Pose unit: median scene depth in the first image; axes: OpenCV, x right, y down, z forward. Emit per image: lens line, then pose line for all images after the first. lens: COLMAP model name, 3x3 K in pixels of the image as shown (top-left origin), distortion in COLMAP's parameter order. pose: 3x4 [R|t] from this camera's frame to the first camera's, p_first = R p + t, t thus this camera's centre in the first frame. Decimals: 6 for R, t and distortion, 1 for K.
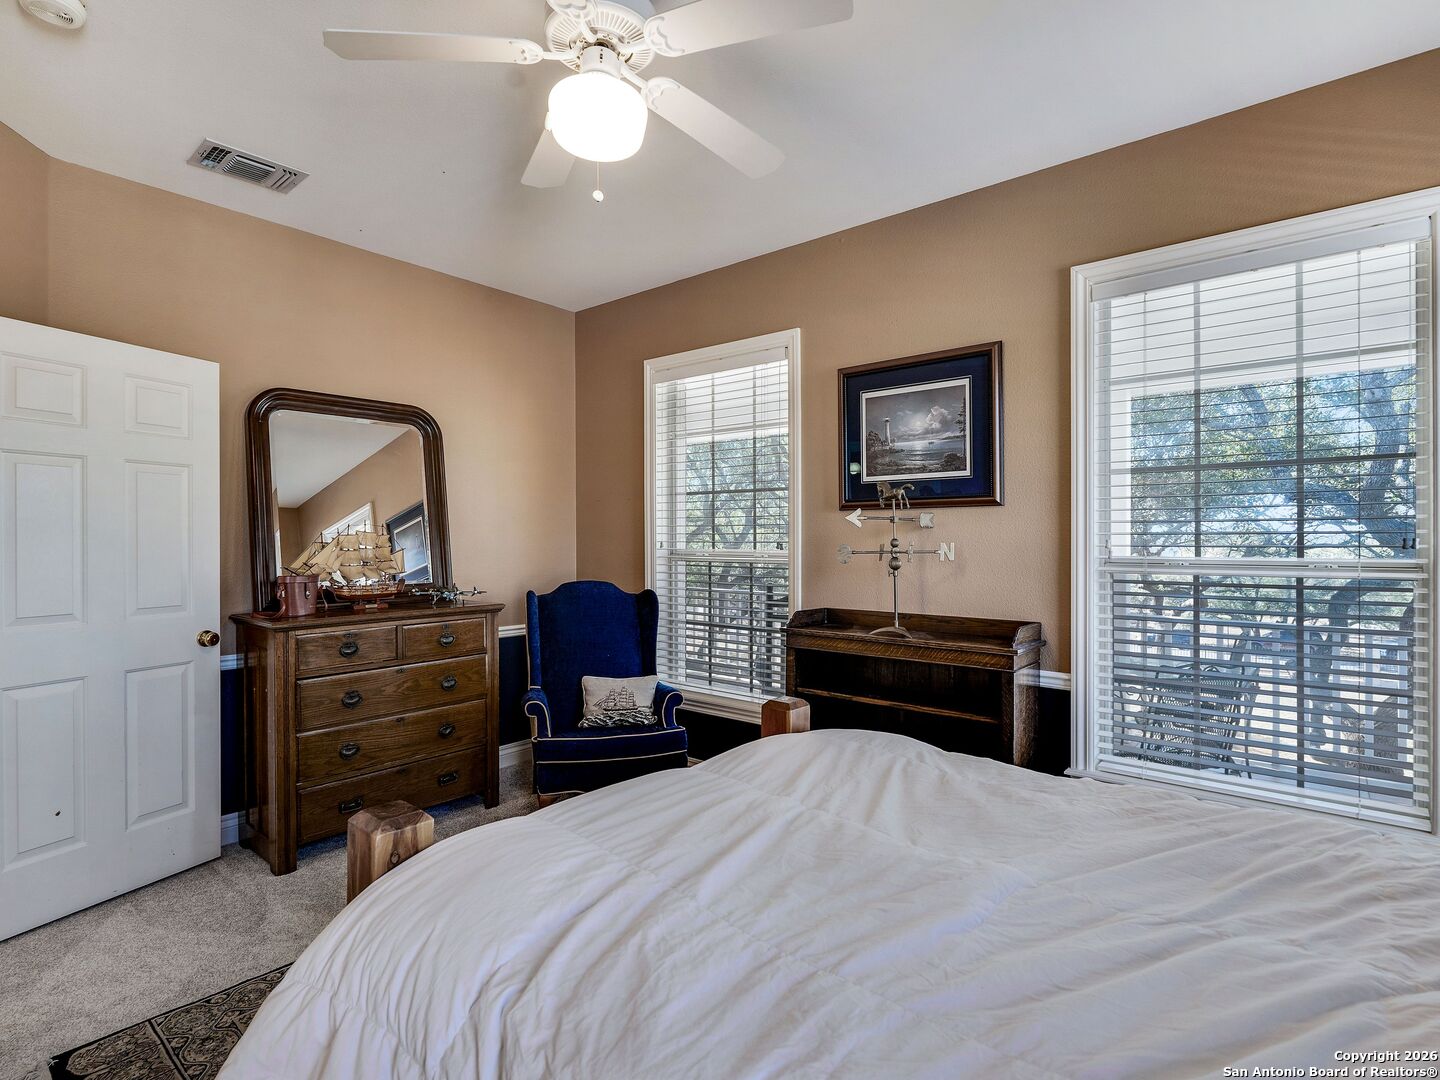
lens RADIAL K [[724.5, 0, 716.6], [0, 724.5, 534.4], [0, 0, 1]] dist [-0.003458, -0.000032]
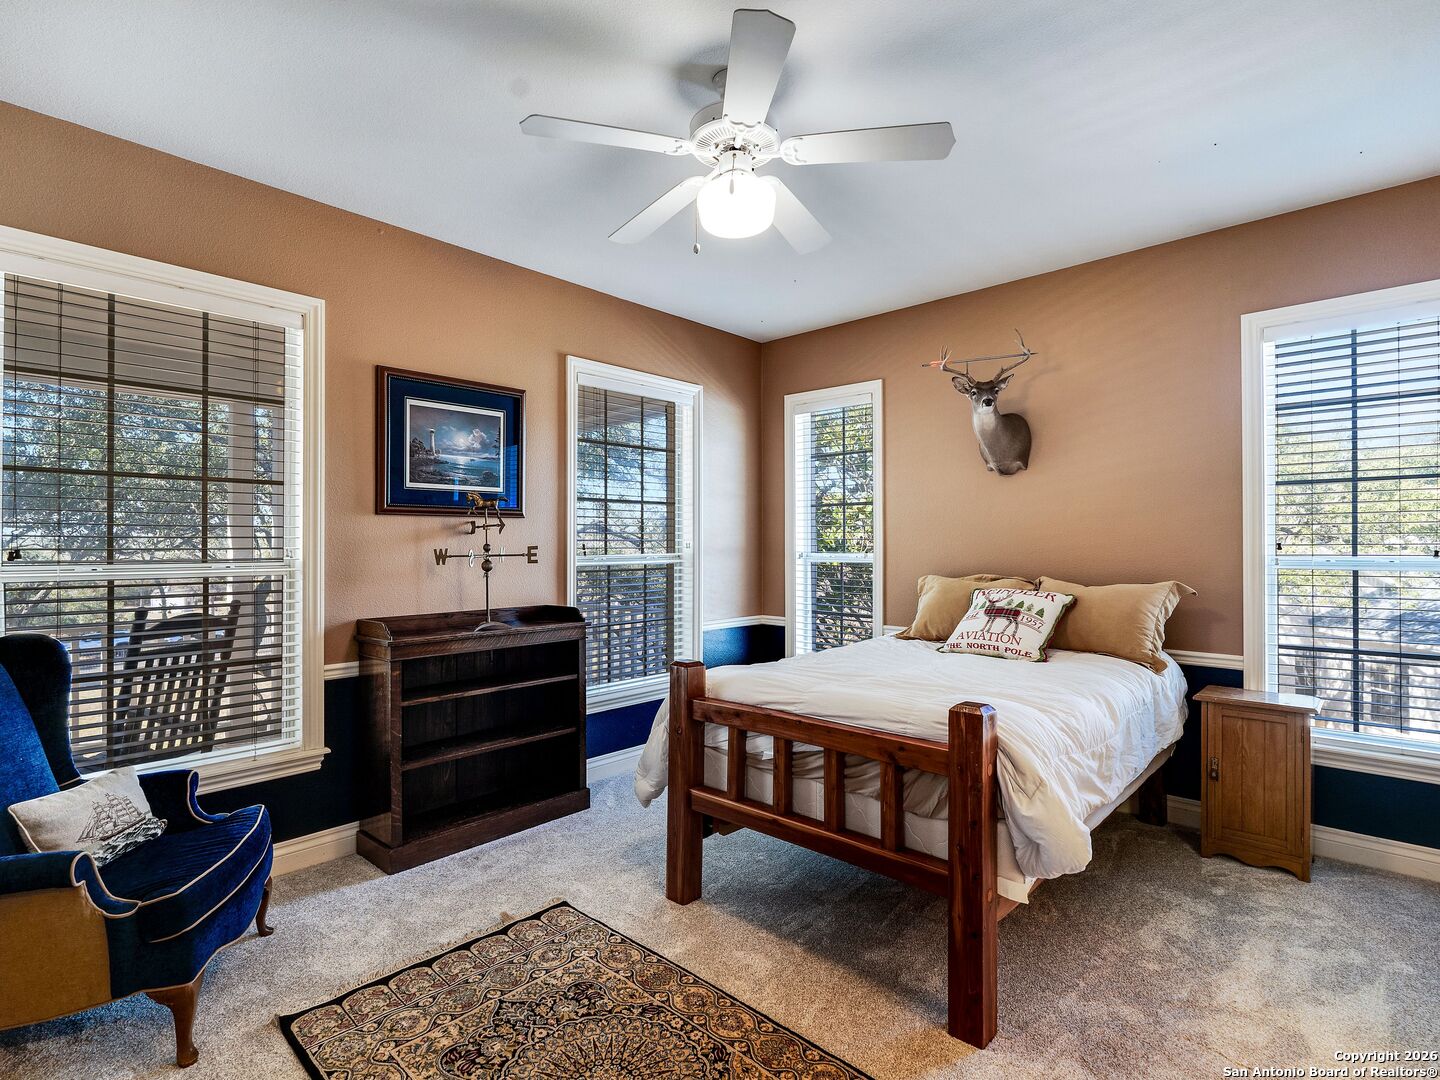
lens RADIAL K [[724.5, 0, 716.6], [0, 724.5, 534.4], [0, 0, 1]] dist [-0.003458, -0.000032]
pose [[0.045018, 0.001279, 0.998985, -0.812044], [-0.013585, 0.999907, -0.000668, -0.013057], [-0.998894, -0.013541, 0.045031, 0.549601]]
